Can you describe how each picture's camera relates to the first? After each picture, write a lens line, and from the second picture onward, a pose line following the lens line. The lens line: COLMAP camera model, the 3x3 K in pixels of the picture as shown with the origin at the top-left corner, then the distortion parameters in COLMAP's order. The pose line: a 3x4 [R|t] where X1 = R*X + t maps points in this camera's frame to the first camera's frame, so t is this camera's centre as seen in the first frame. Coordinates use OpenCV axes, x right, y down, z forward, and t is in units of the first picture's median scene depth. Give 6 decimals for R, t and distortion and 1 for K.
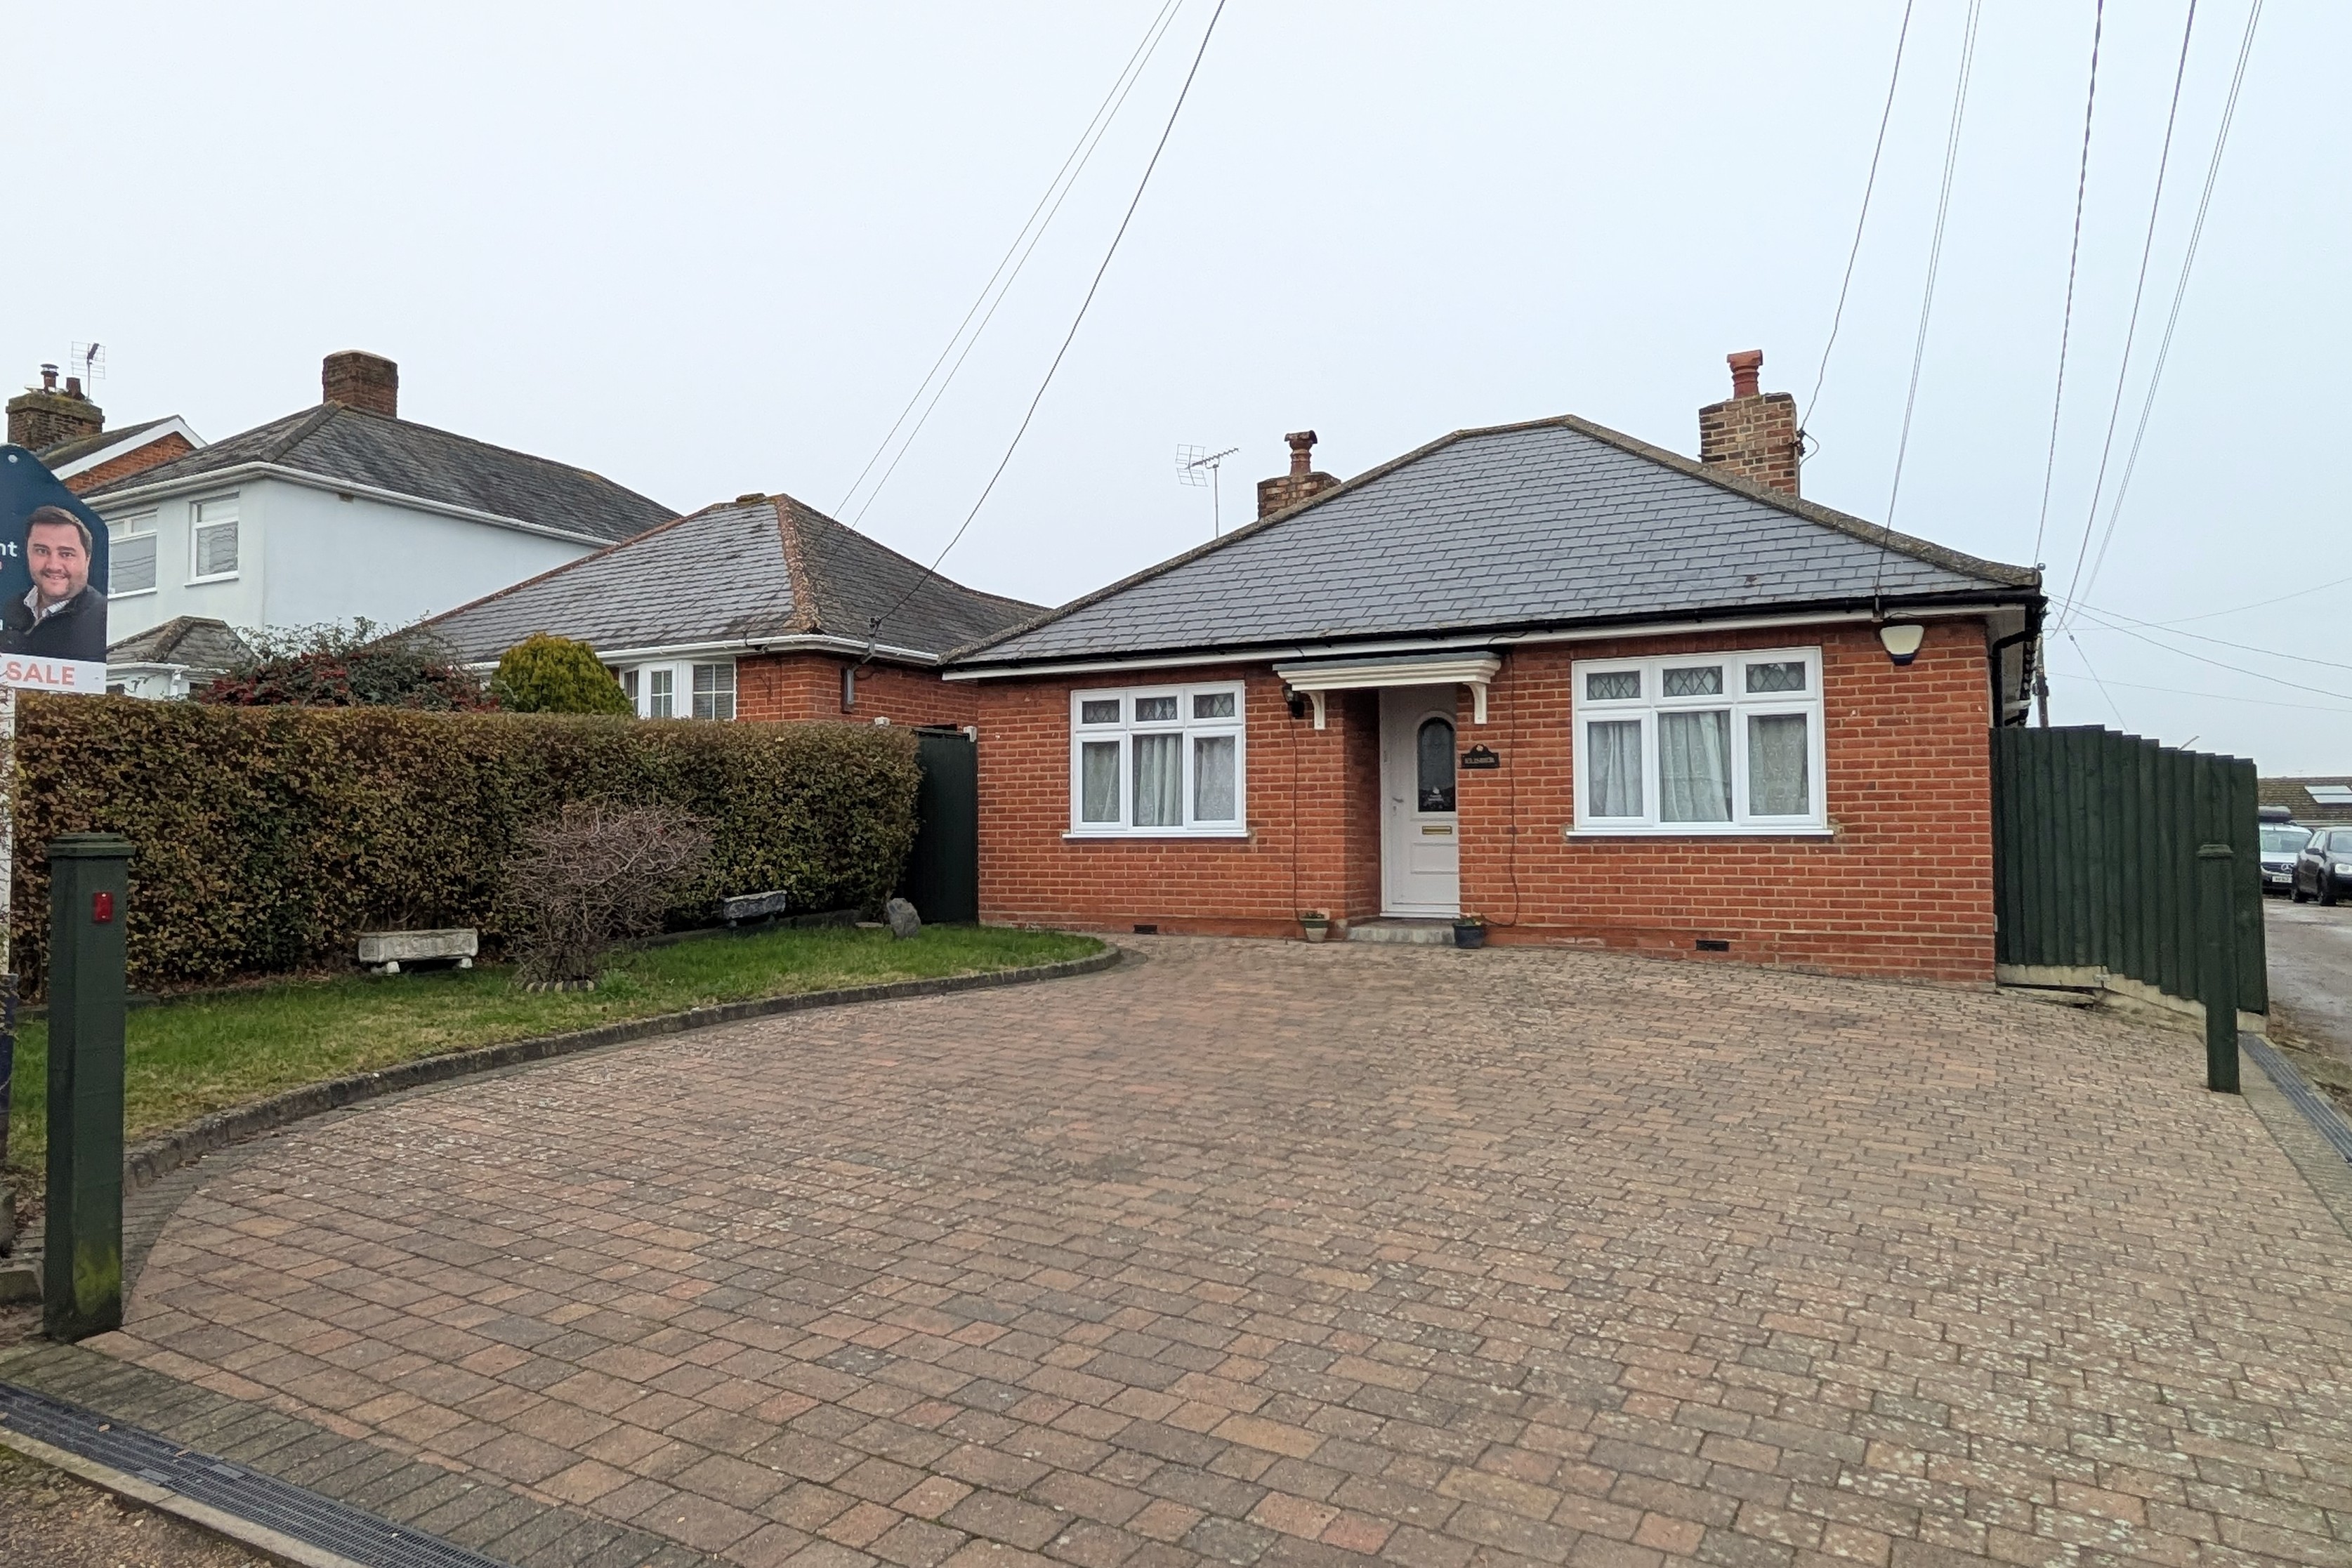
lens RADIAL K [[1198.7, 0, 1176.0], [0, 1198.7, 784.0], [0, 0, 1]] dist [0.005741, -0.000064]
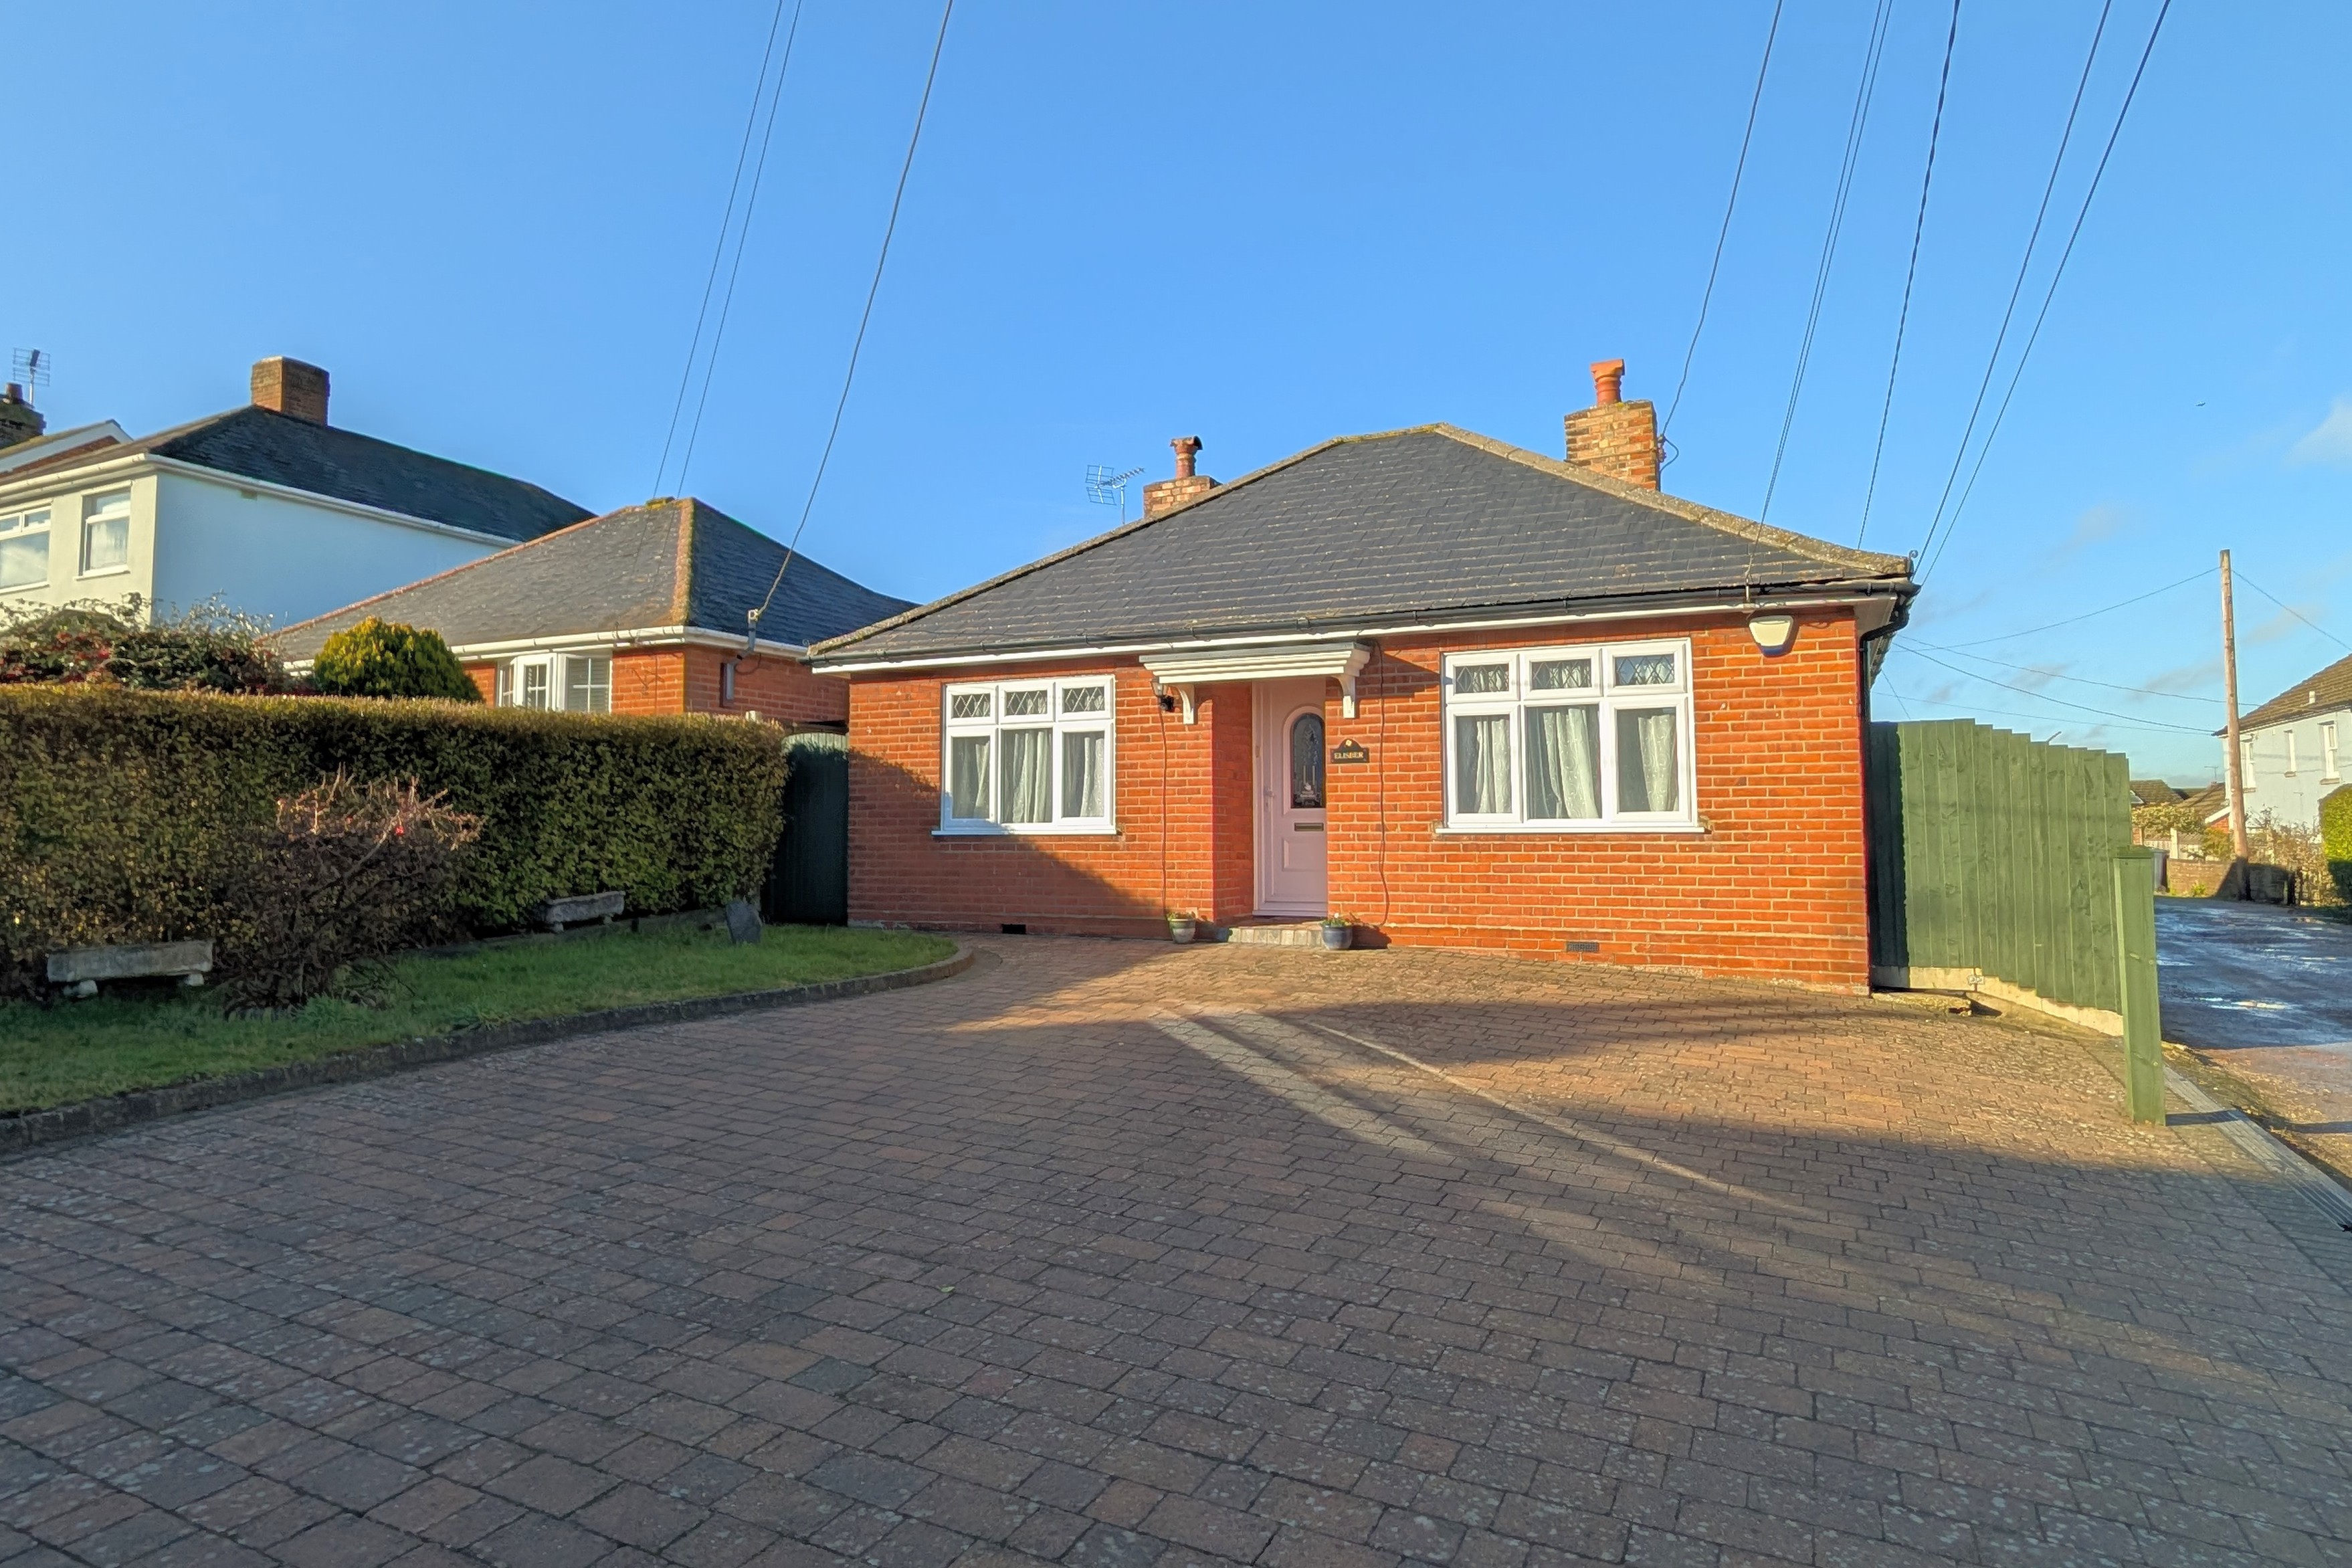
lens RADIAL K [[1038.1, 0, 1188.8], [0, 1038.1, 767.5], [0, 0, 1]] dist [-0.000357, -0.000479]
pose [[0.997733, 0.003590, 0.067199, 0.074727], [-0.002432, 0.999847, -0.017295, 0.005635], [-0.067251, 0.017093, 0.997590, 0.187860]]
